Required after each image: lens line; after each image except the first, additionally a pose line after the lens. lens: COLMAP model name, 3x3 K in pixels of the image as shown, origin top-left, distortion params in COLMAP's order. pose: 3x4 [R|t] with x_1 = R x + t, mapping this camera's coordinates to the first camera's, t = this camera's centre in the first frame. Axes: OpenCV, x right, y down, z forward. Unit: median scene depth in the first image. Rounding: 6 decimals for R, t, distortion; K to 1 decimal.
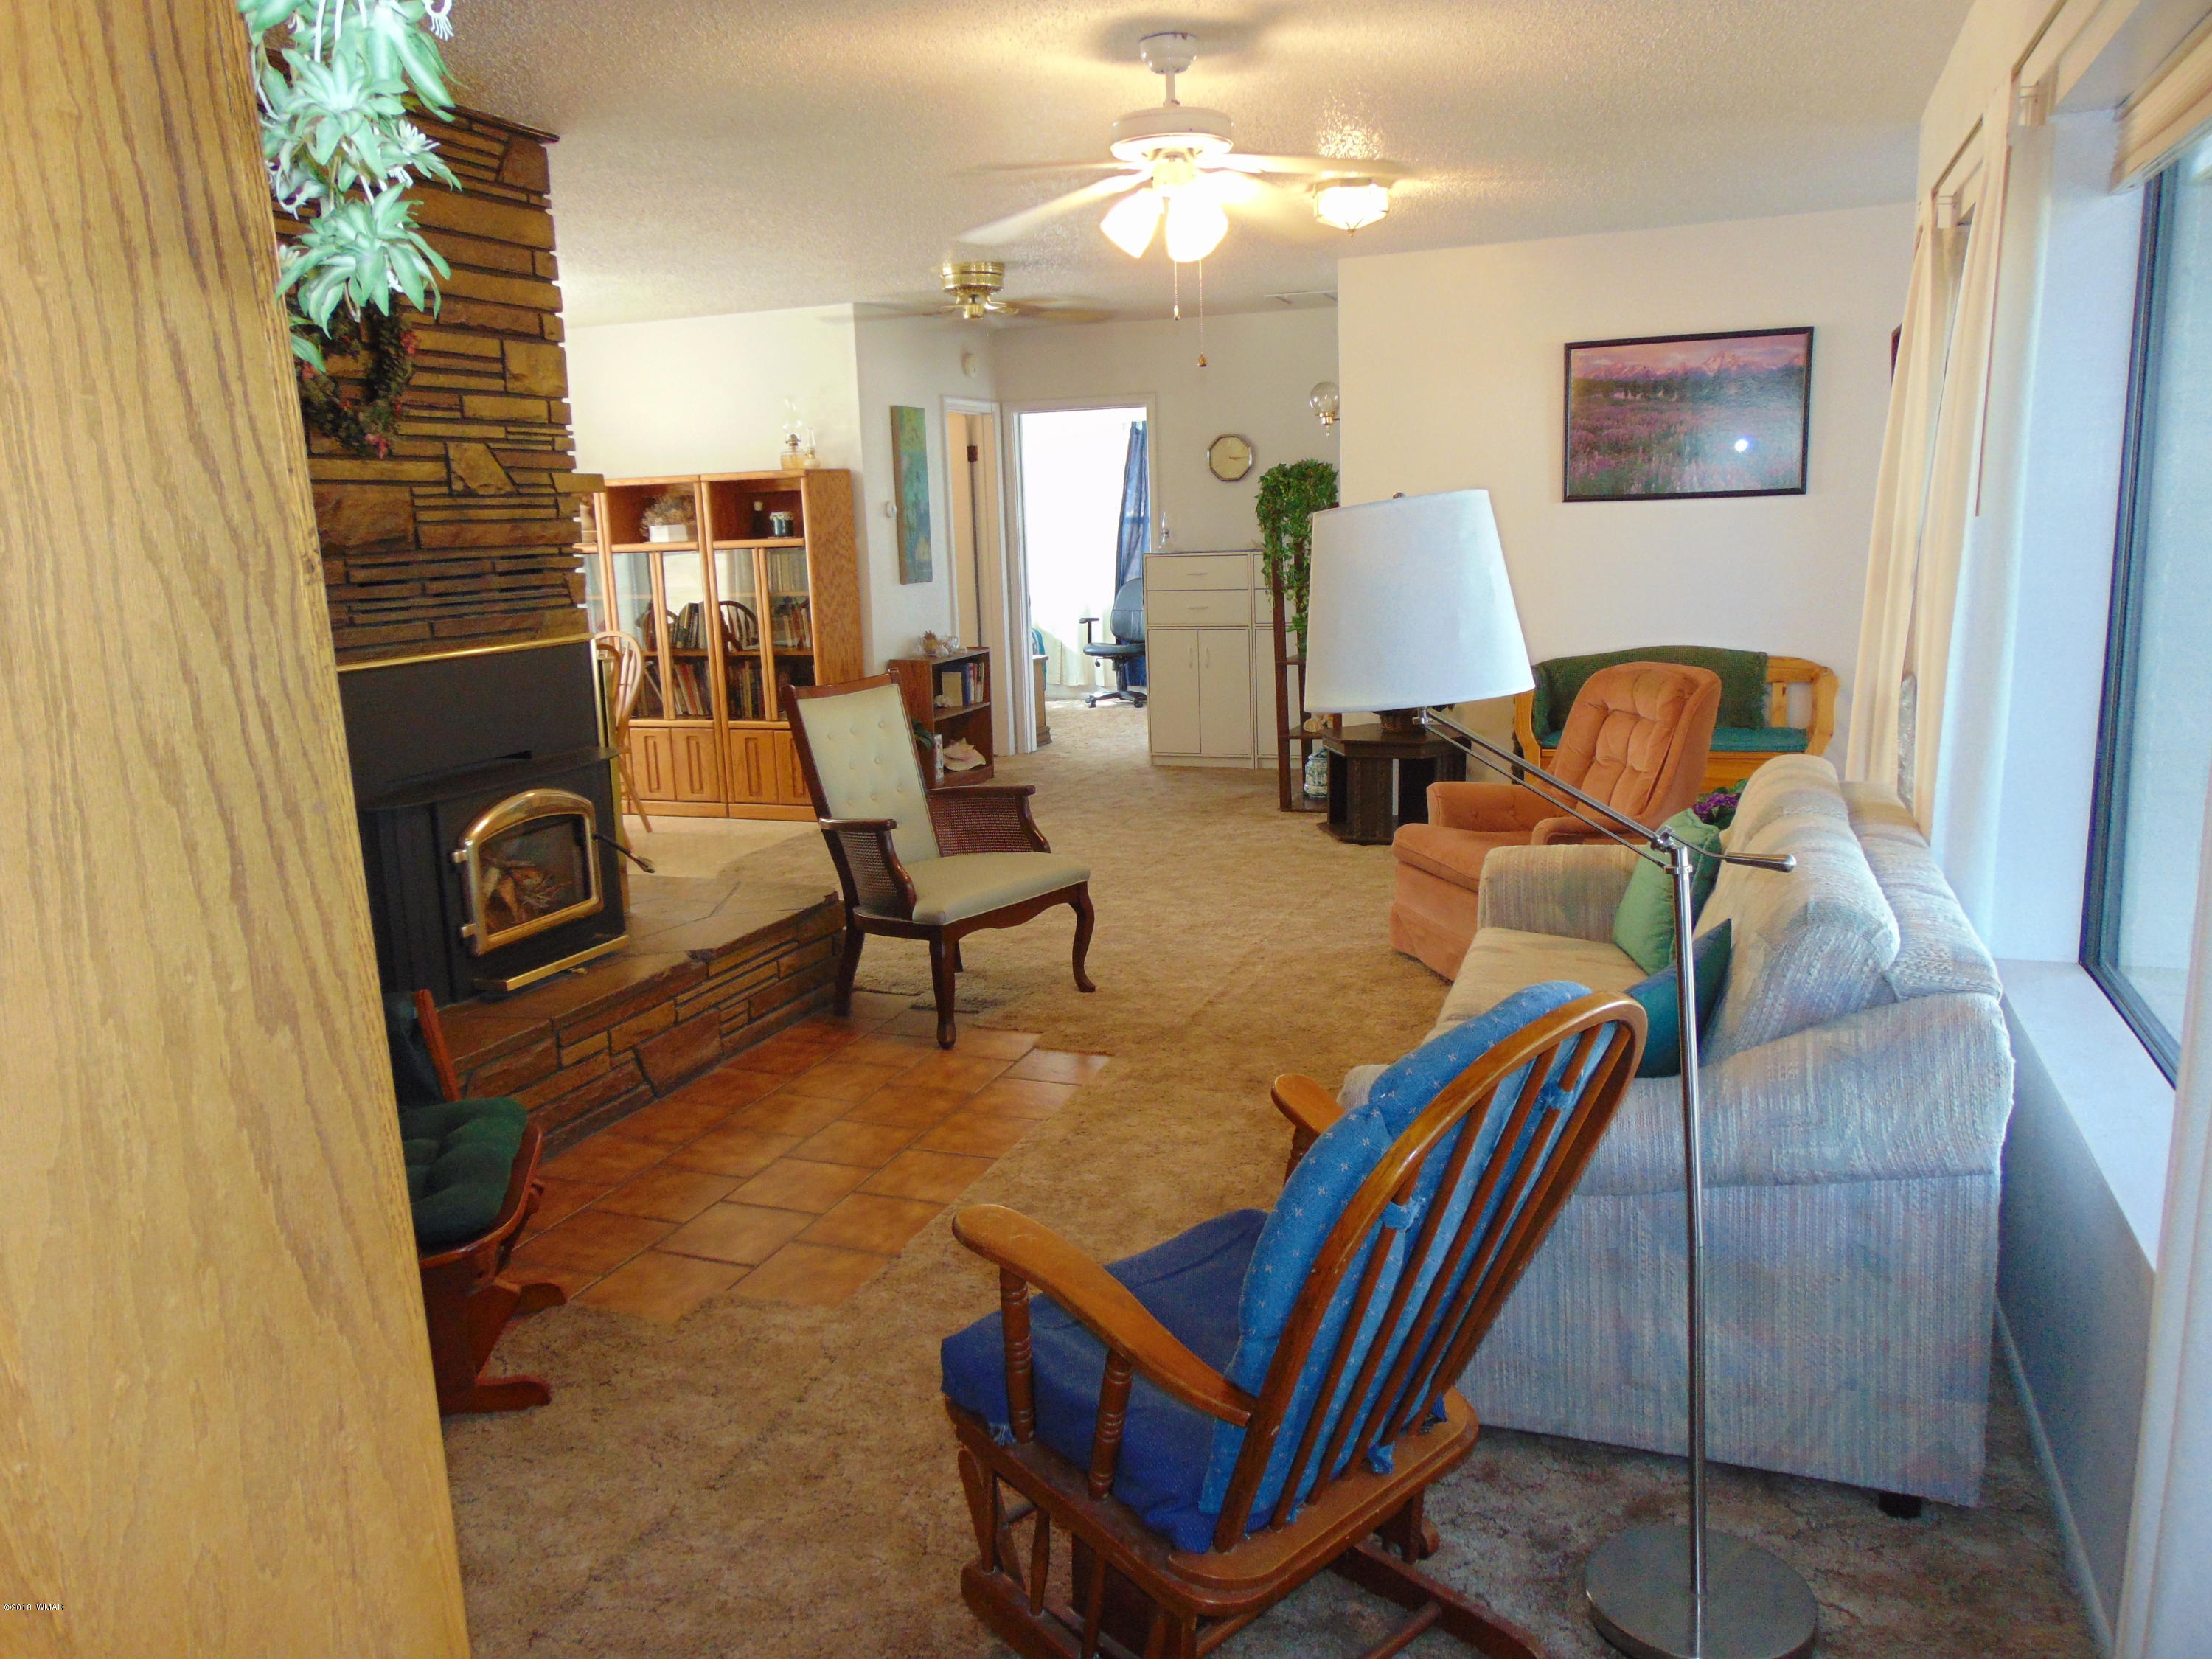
lens RADIAL K [[1642.2, 0, 1093.3], [0, 1642.2, 824.4], [0, 0, 1]] dist [-0.048955, 0.080952]
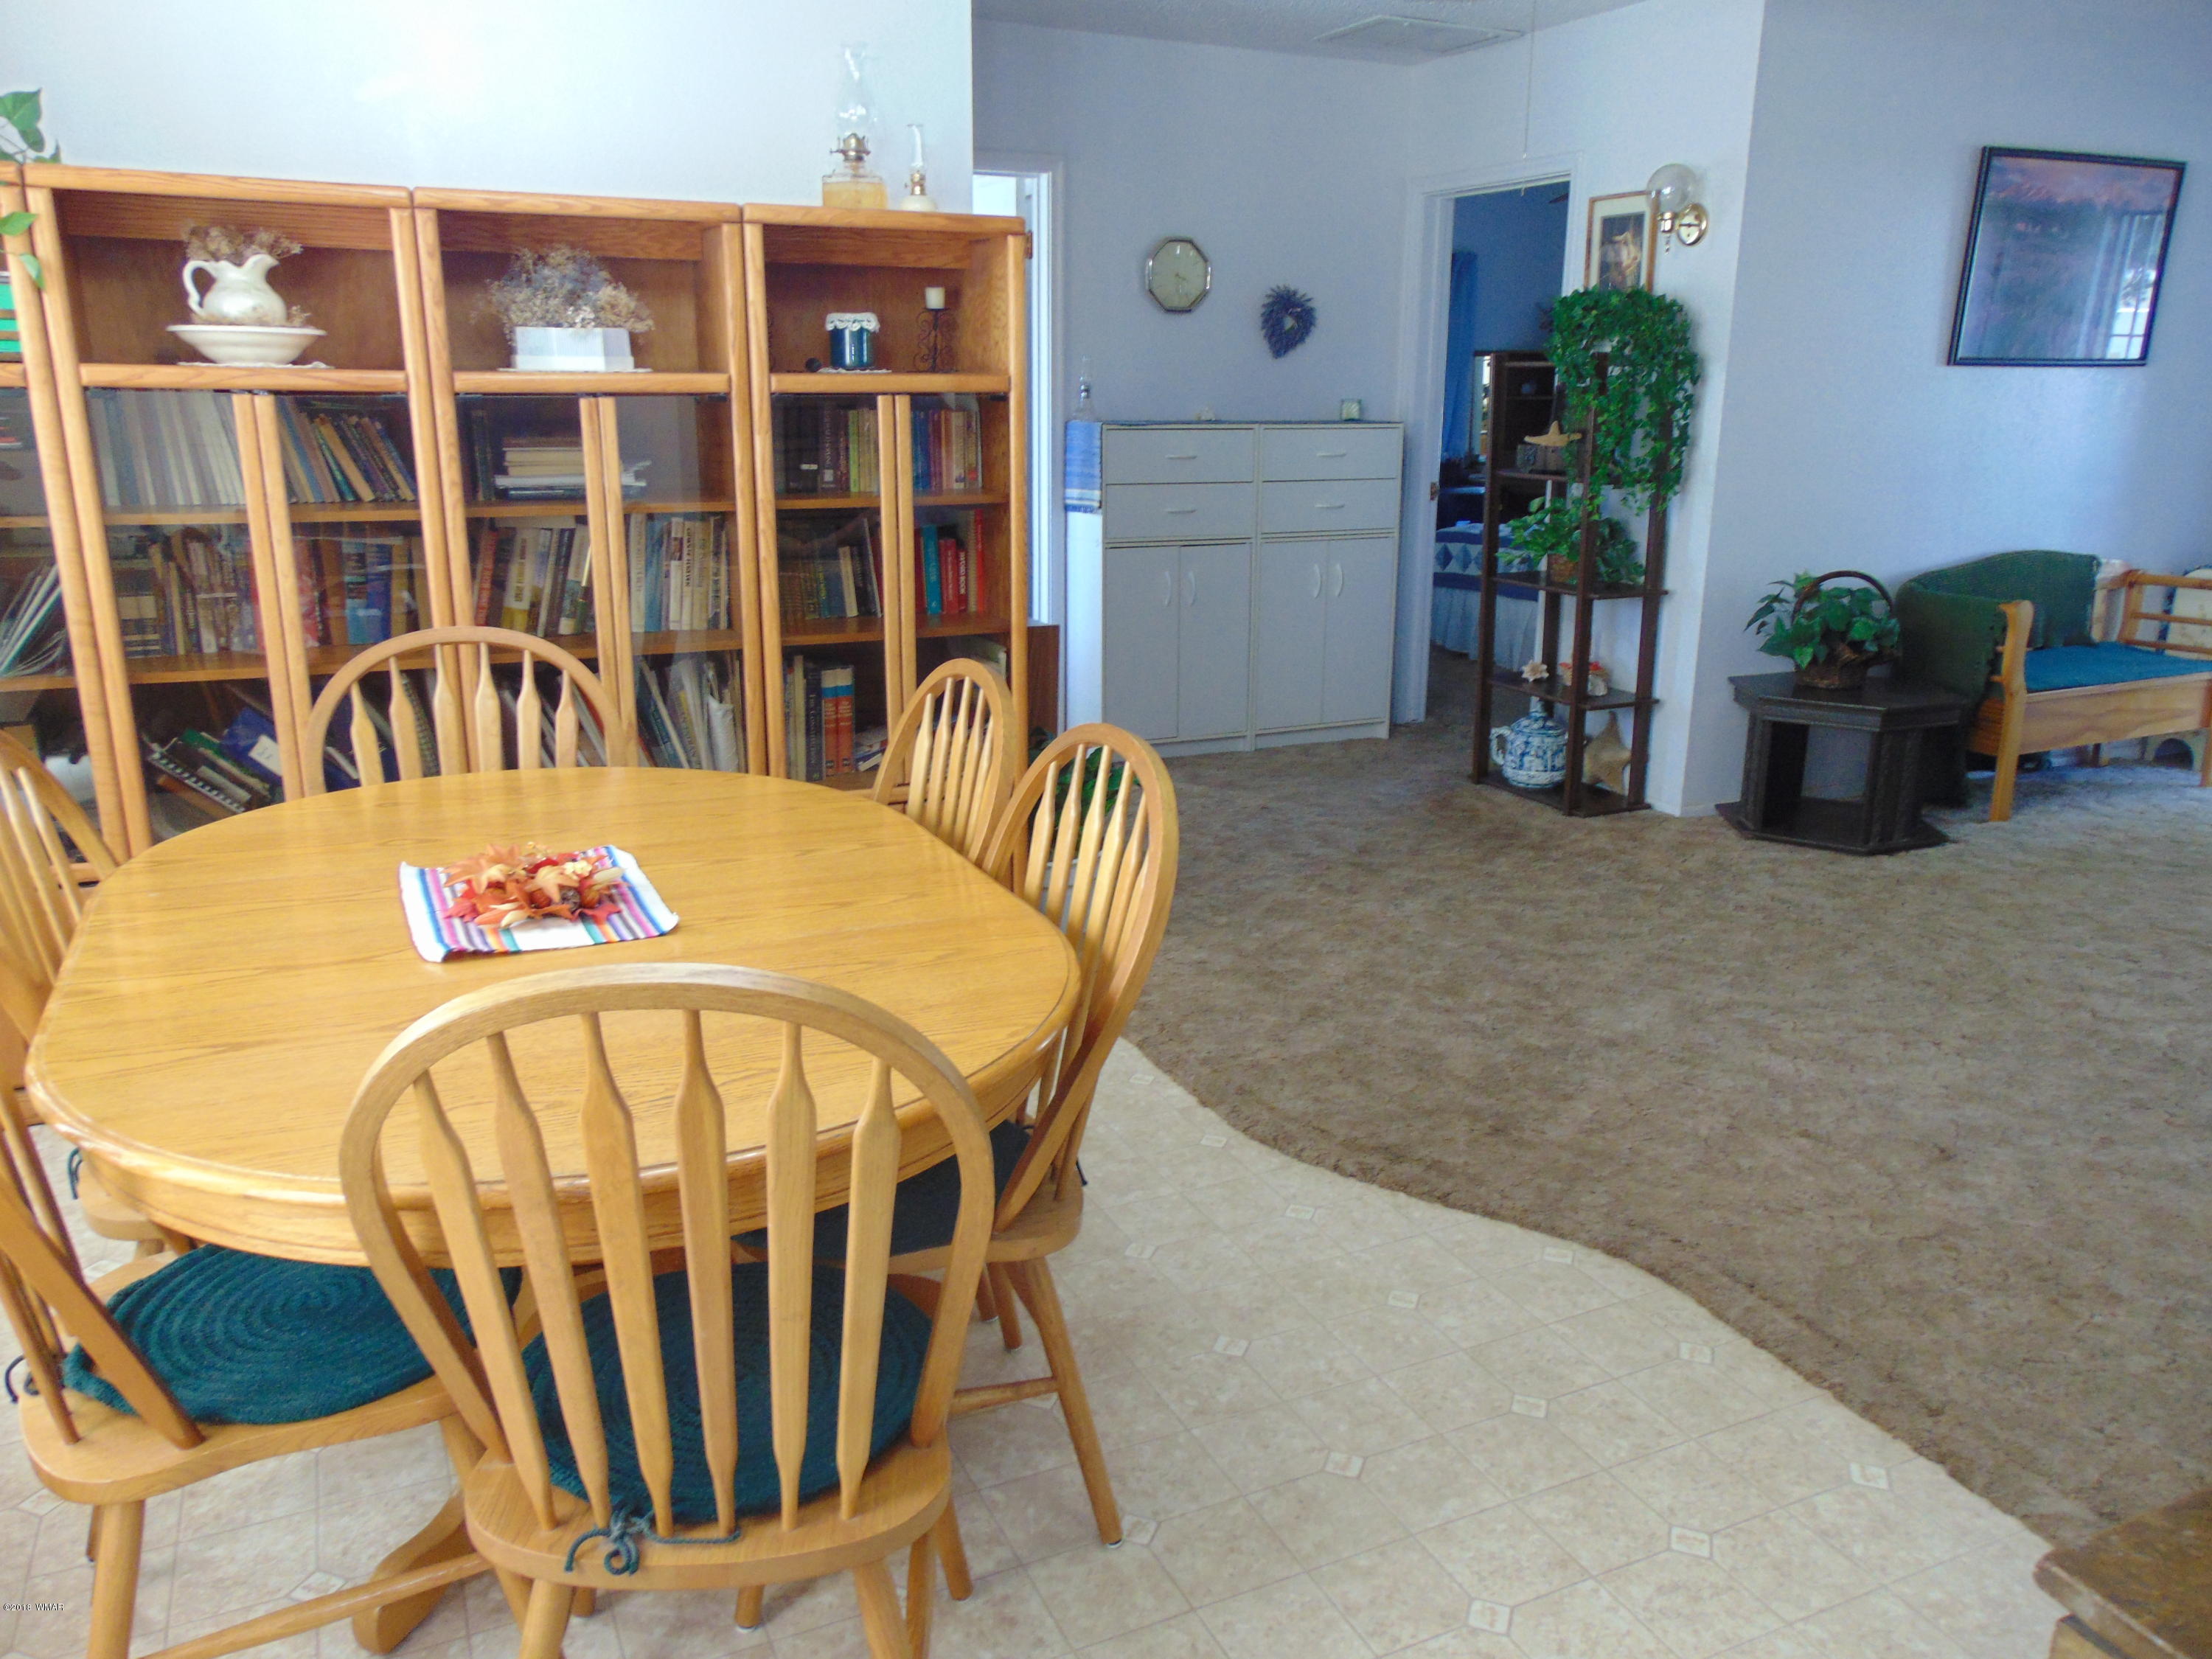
lens RADIAL K [[1642.2, 0, 1093.3], [0, 1642.2, 824.4], [0, 0, 1]] dist [-0.048955, 0.080952]
pose [[0.686160, -0.156054, 0.710516, -1.008410], [0.105611, 0.987741, 0.114951, -0.208680], [-0.719744, -0.003837, 0.694229, 1.371262]]
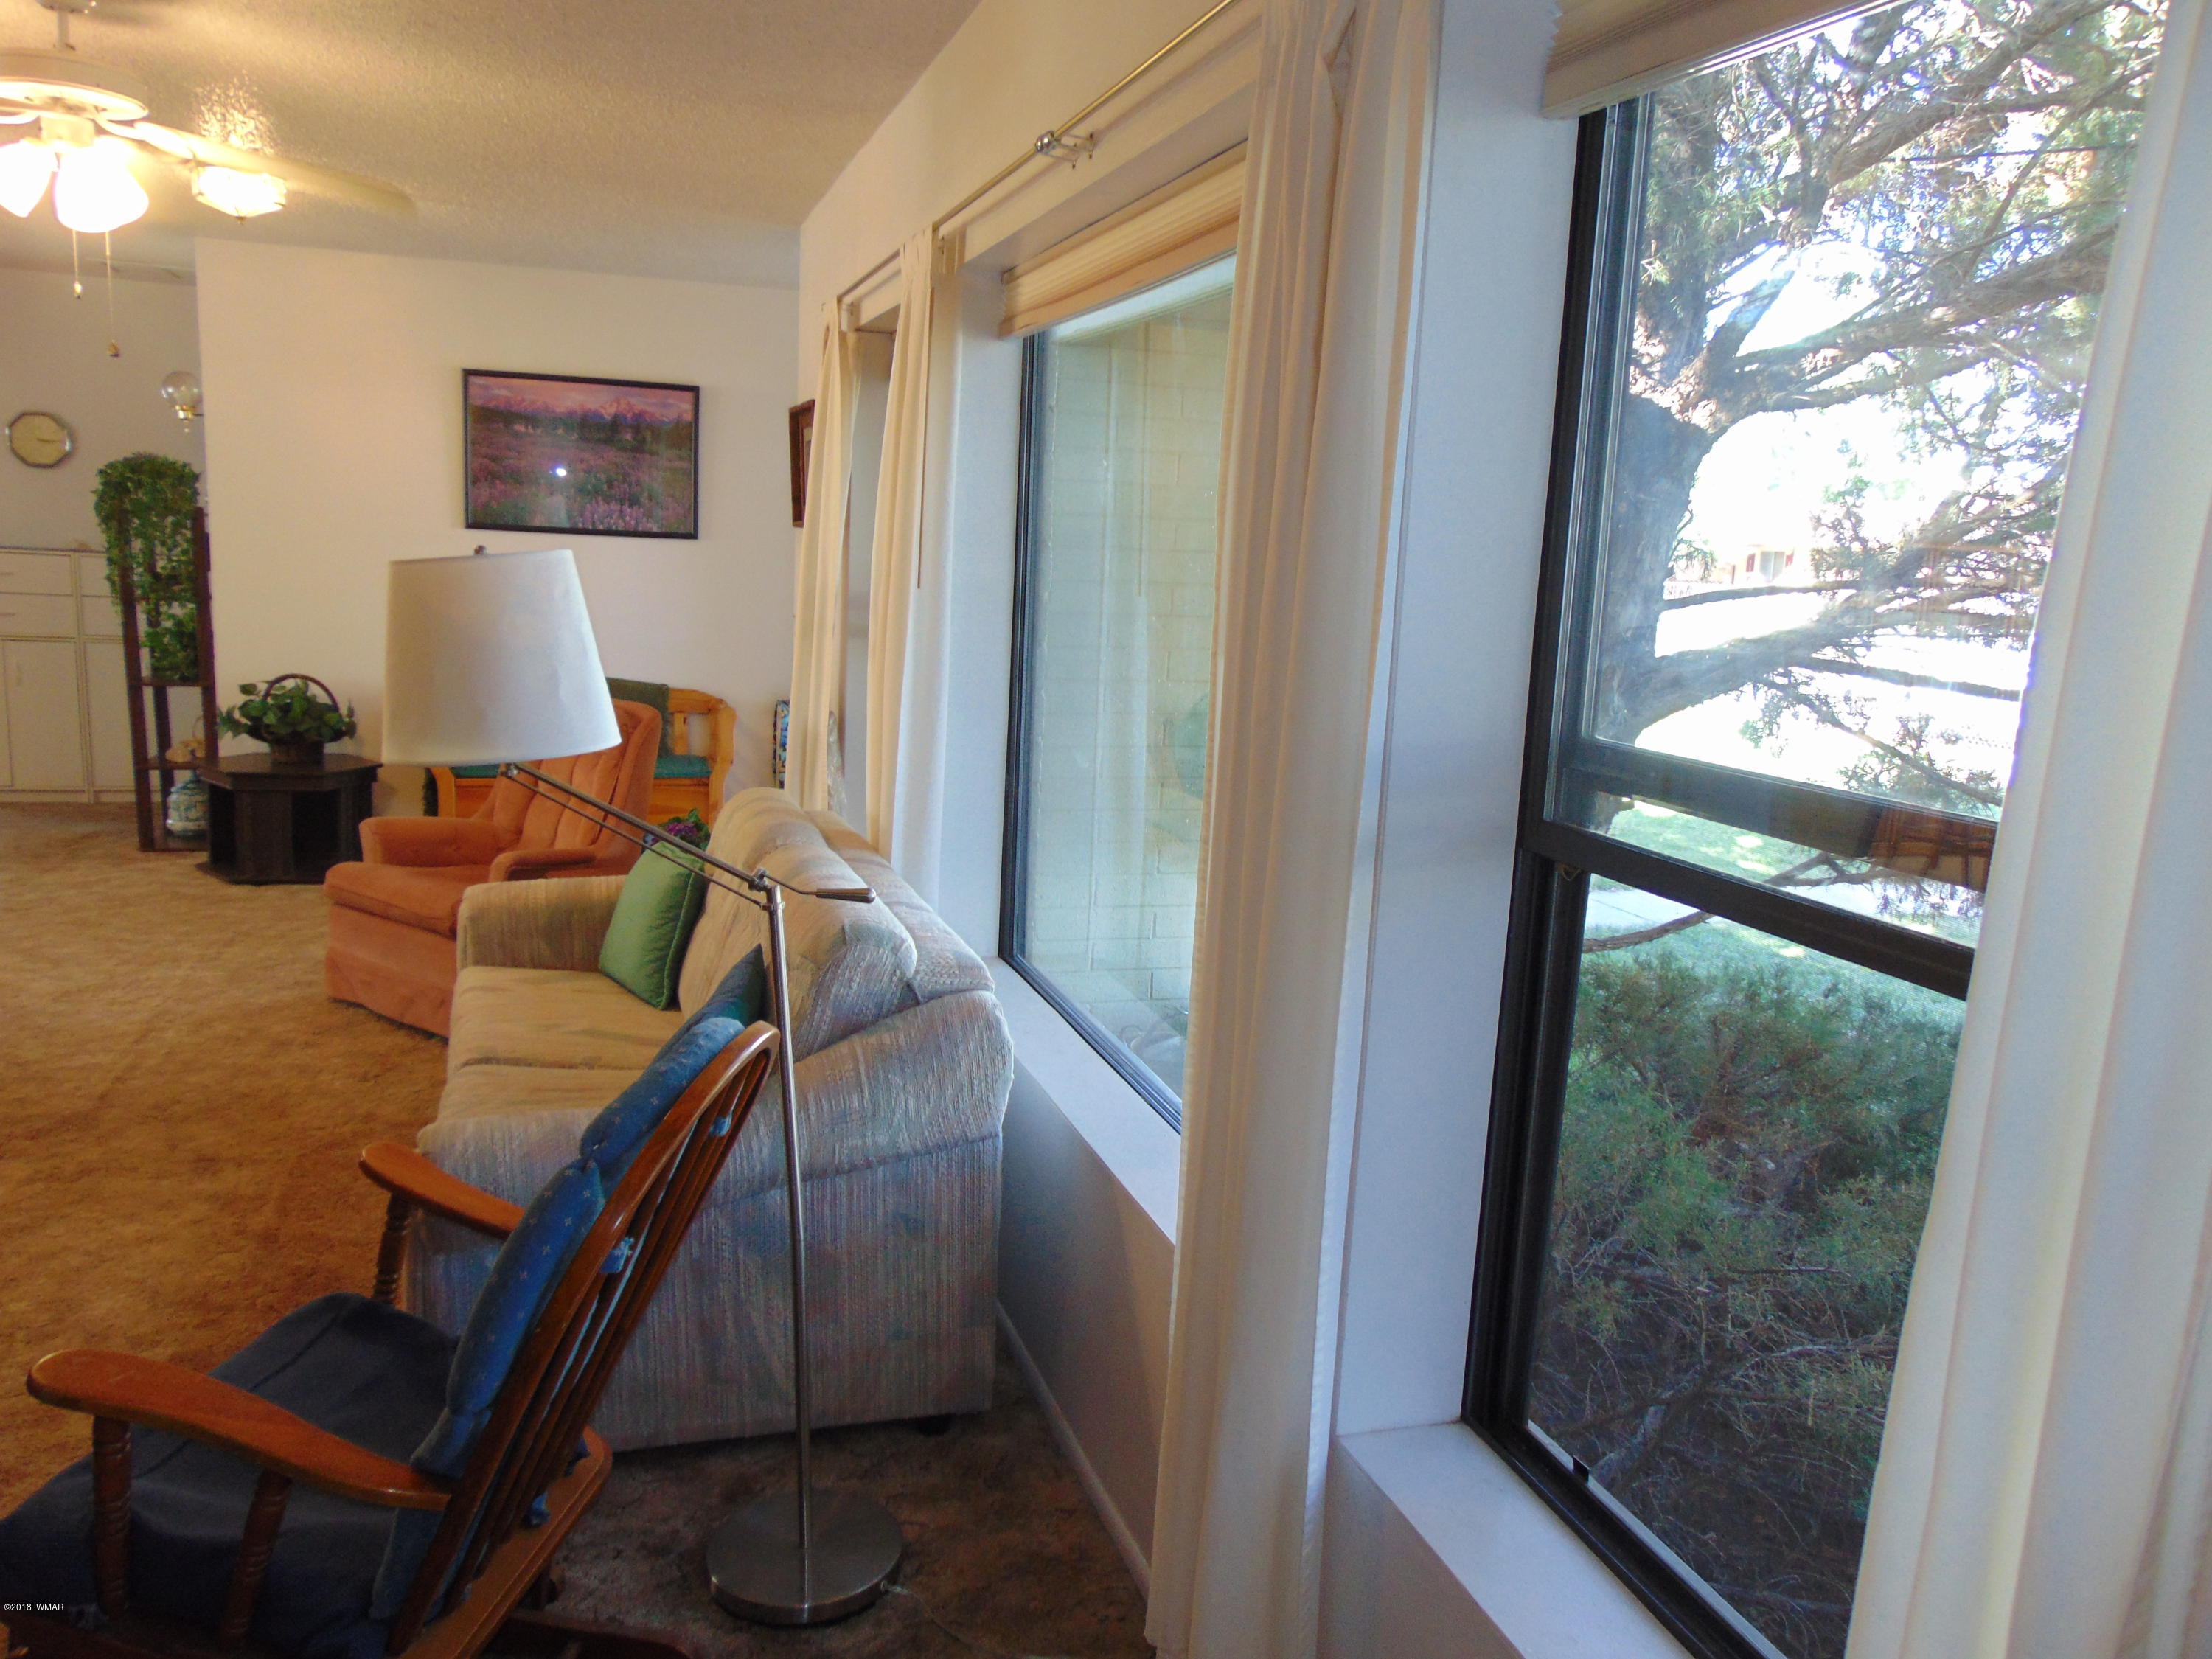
lens RADIAL K [[1642.2, 0, 1093.3], [0, 1642.2, 824.4], [0, 0, 1]] dist [-0.048955, 0.080952]
pose [[0.771776, -0.032627, 0.635057, -0.095051], [0.039073, 0.999229, 0.003853, -0.012480], [-0.634693, 0.021840, 0.772456, -0.001781]]
